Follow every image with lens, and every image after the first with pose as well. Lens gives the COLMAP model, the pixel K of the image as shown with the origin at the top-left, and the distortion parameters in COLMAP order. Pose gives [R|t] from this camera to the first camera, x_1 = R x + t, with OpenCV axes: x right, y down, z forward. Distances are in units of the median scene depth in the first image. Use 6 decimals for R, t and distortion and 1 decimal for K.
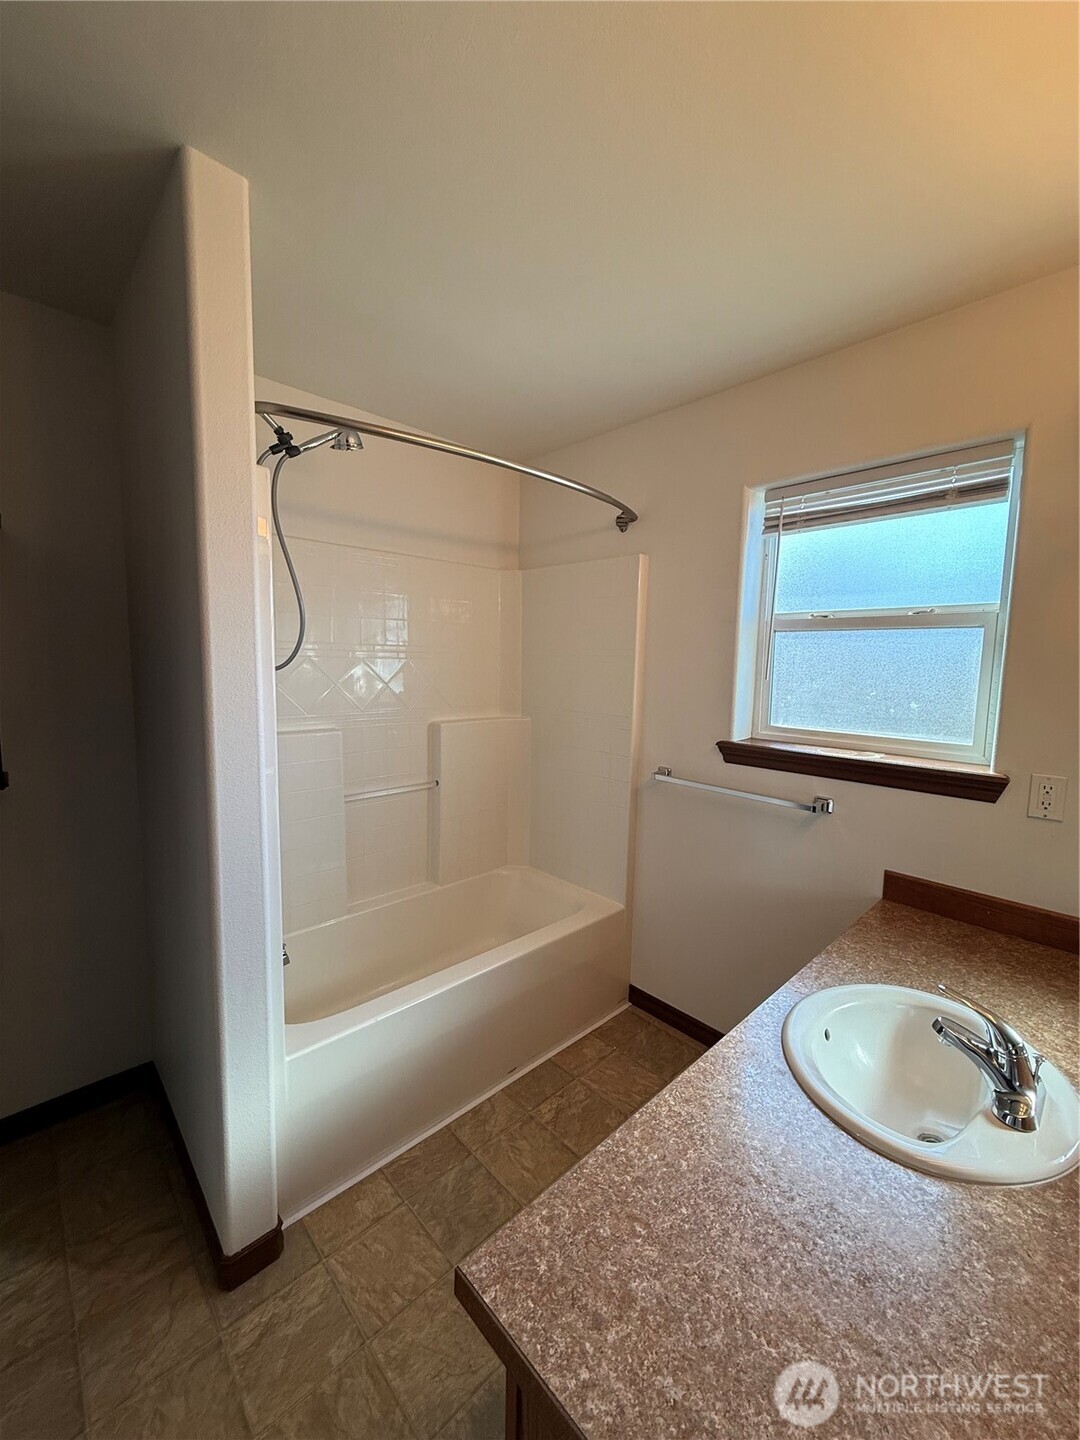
lens RADIAL K [[574.1, 0, 533.0], [0, 574.1, 717.6], [0, 0, 1]] dist [0.000456, 0.000463]
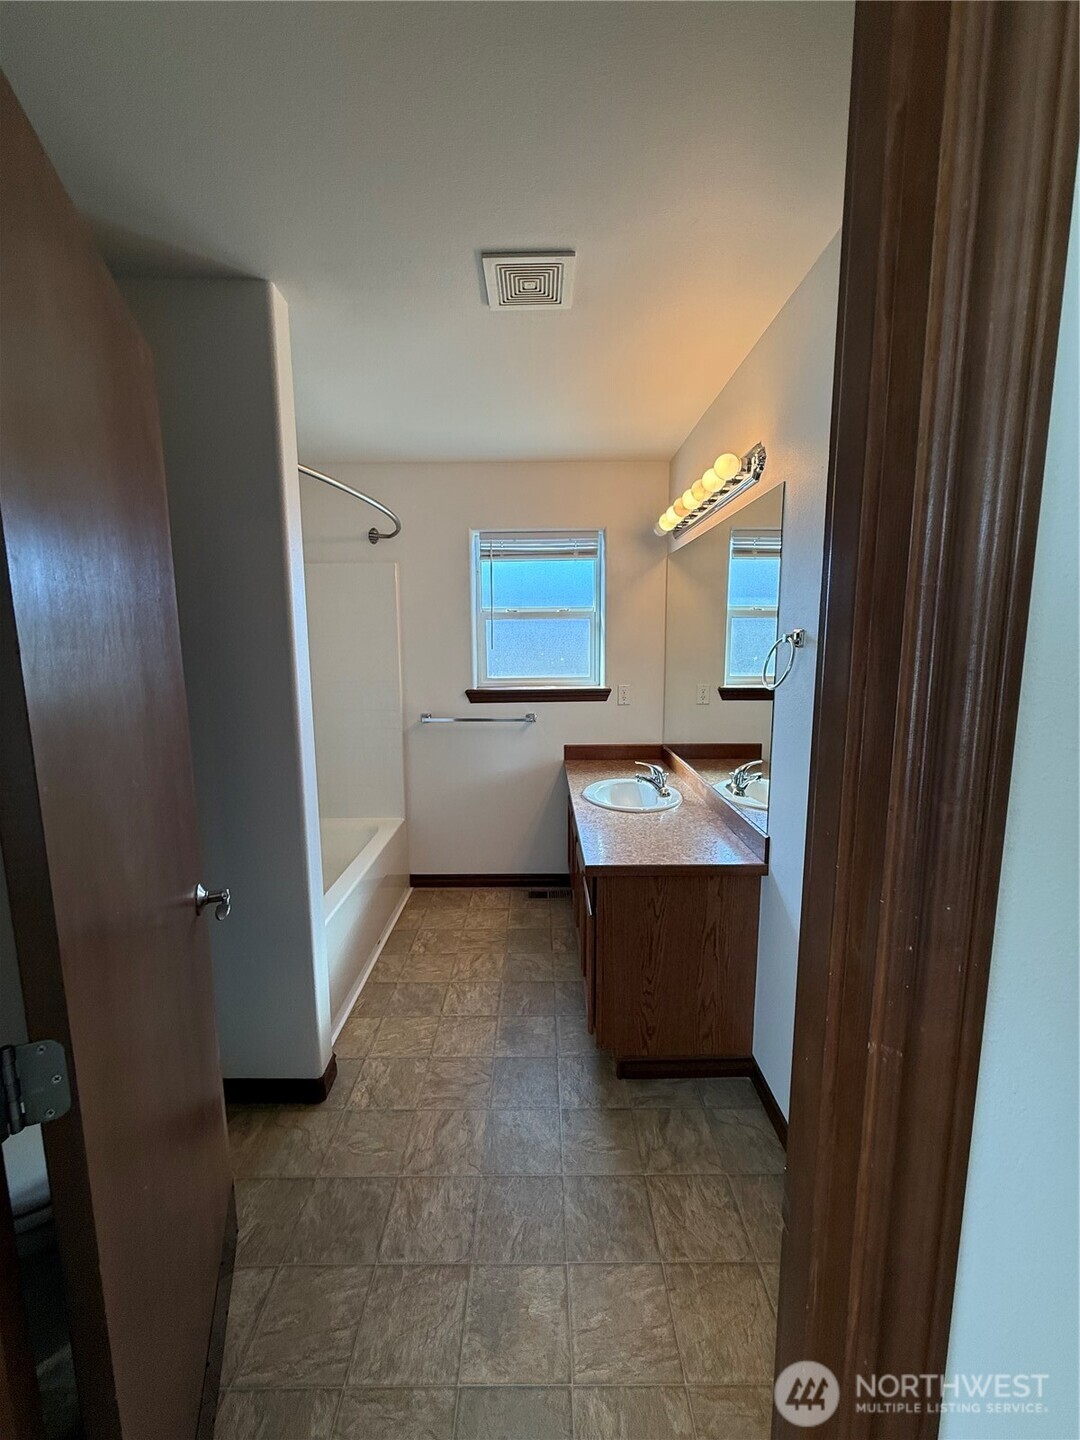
lens RADIAL K [[574.1, 0, 539.5], [0, 574.1, 717.1], [0, 0, 1]] dist [0.000456, 0.000463]
pose [[0.684410, -0.124131, 0.718453, -0.757956], [0.096731, 0.992149, 0.079271, 0.011348], [-0.722652, 0.015243, 0.691044, -0.253569]]
